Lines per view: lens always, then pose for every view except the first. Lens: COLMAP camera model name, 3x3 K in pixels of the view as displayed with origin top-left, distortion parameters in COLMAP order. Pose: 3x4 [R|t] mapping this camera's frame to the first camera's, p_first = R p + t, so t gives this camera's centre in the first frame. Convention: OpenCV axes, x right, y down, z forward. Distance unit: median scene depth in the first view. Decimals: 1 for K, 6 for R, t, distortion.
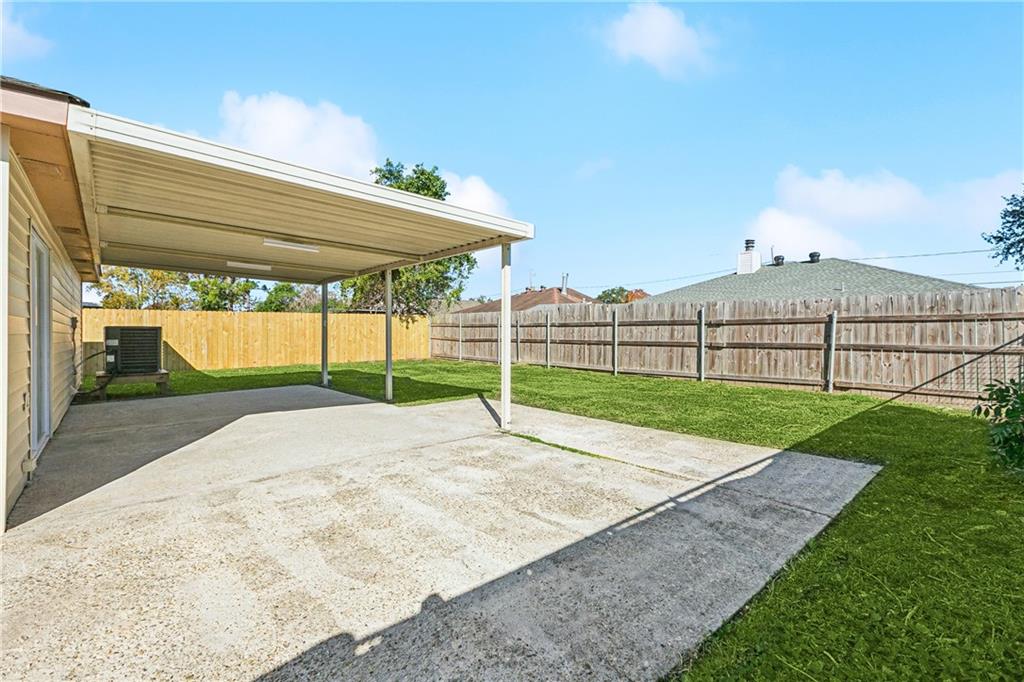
lens RADIAL K [[458.0, 0, 510.5], [0, 458.0, 331.3], [0, 0, 1]] dist [-0.002482, -0.000315]
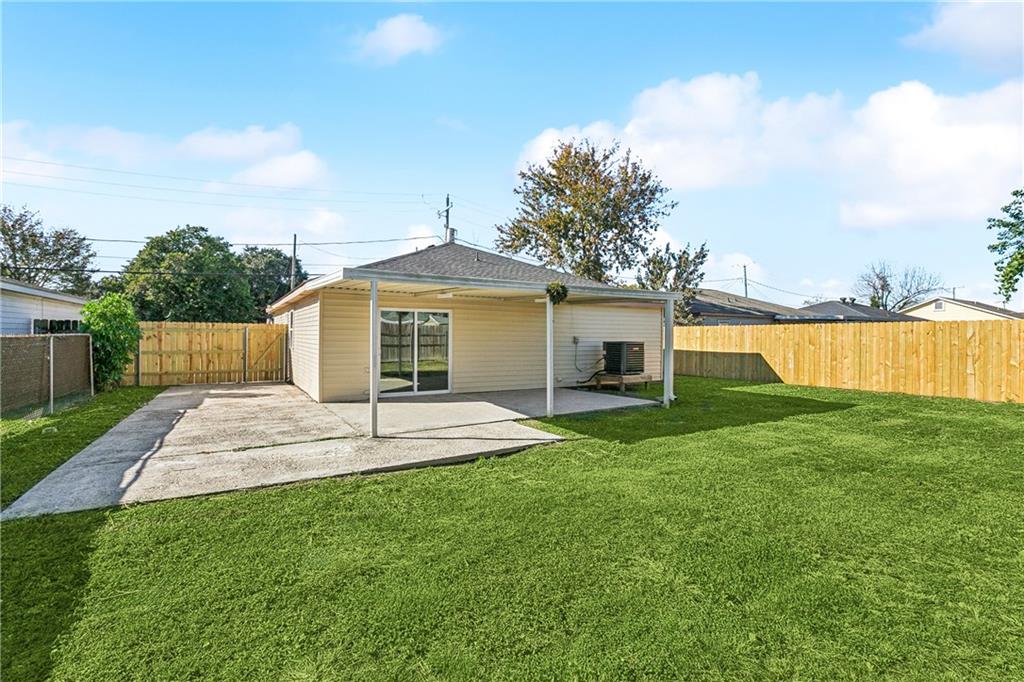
lens RADIAL K [[458.0, 0, 510.5], [0, 458.0, 331.3], [0, 0, 1]] dist [-0.002482, -0.000315]
pose [[-0.176055, -0.006127, -0.984361, 0.390878], [-0.003747, 0.999978, -0.005554, -0.020625], [0.984373, 0.002711, -0.176074, 0.555093]]
